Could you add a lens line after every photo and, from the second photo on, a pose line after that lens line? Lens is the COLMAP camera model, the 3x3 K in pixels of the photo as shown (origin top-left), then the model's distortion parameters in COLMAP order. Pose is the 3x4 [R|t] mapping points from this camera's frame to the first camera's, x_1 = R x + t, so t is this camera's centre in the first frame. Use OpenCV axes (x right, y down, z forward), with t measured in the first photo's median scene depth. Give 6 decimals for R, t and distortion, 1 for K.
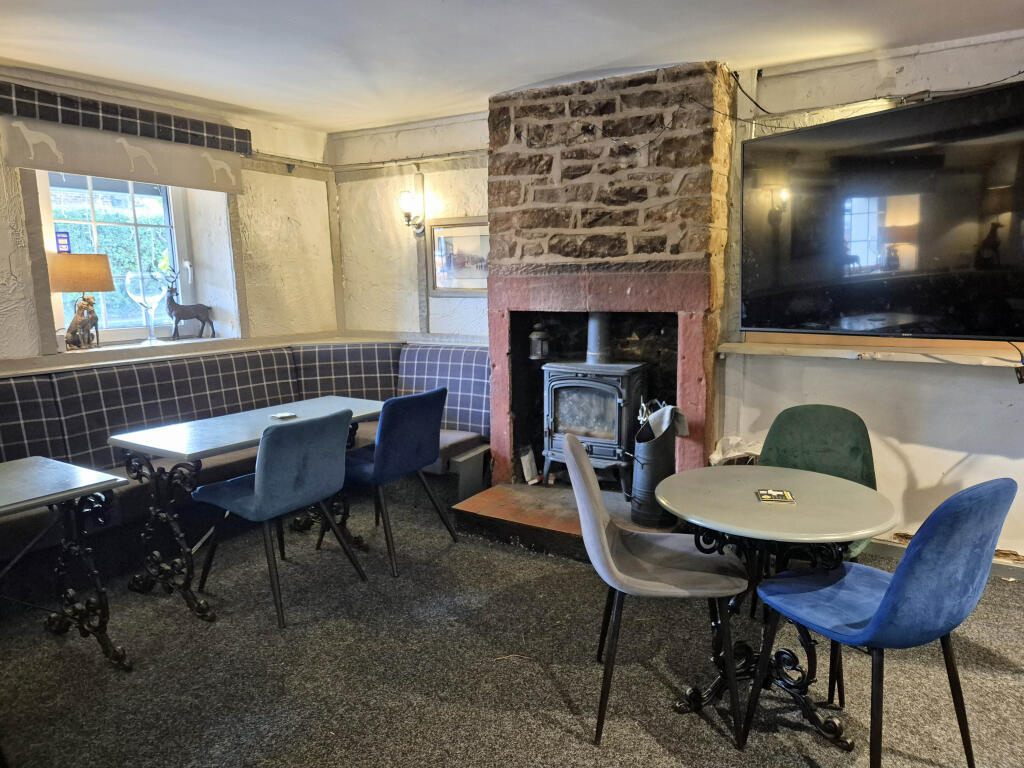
lens RADIAL K [[686.8, 0, 510.7], [0, 686.8, 387.0], [0, 0, 1]] dist [0.050827, -0.012522]
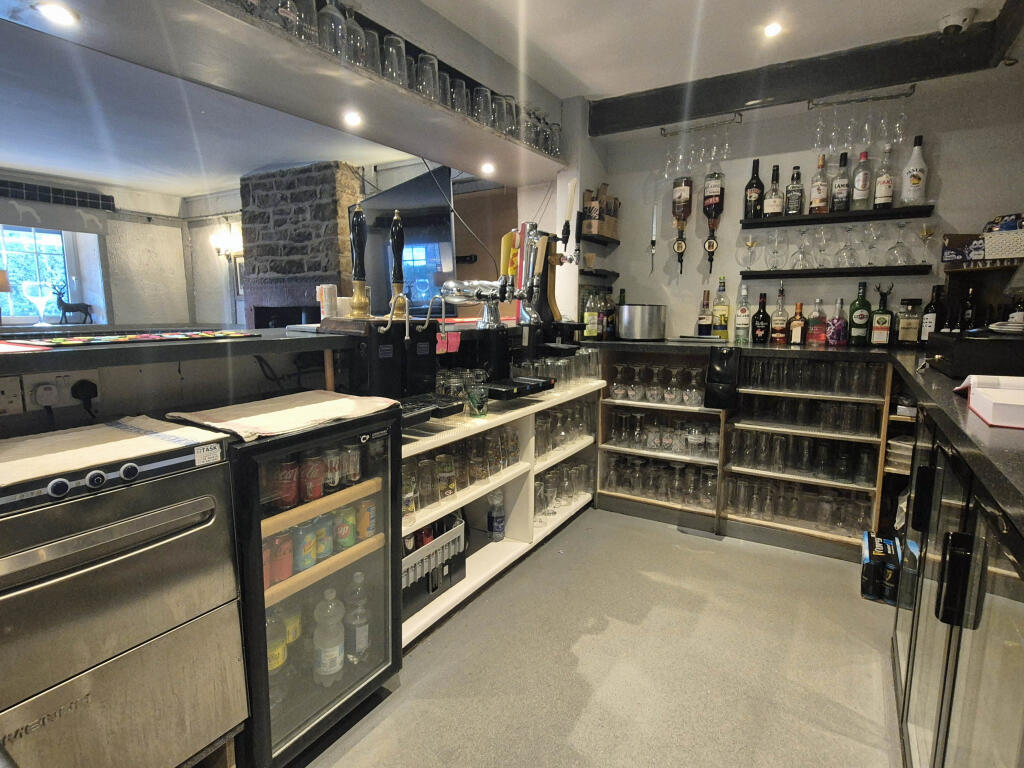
lens RADIAL K [[531.0, 0, 516.0], [0, 531.0, 377.0], [0, 0, 1]] dist [-0.001011, 0.001841]
pose [[0.999919, 0.010567, 0.007091, 0.652450], [-0.010384, 0.999626, -0.025283, 0.085733], [-0.007356, 0.025208, 0.999655, -0.270317]]
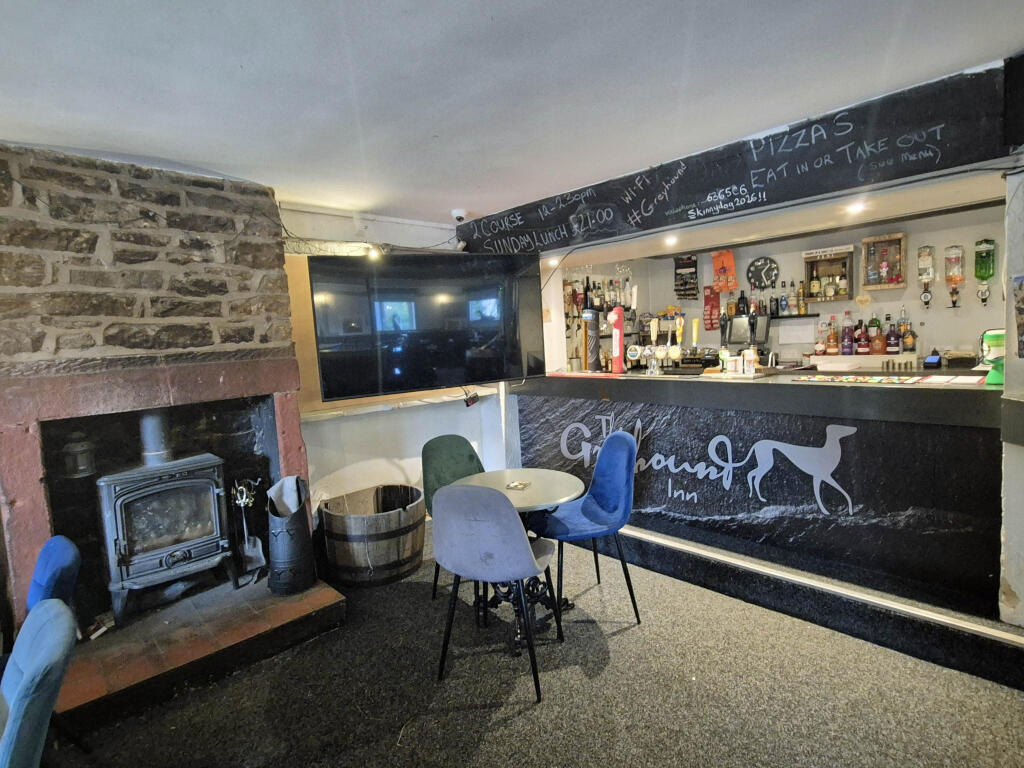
lens RADIAL K [[531.0, 0, 528.4], [0, 531.0, 366.9], [0, 0, 1]] dist [-0.001011, 0.001841]
pose [[0.239870, -0.059537, 0.968978, -0.463388], [0.207292, 0.978240, 0.008791, -0.068567], [-0.948416, 0.198753, 0.246992, 0.363673]]
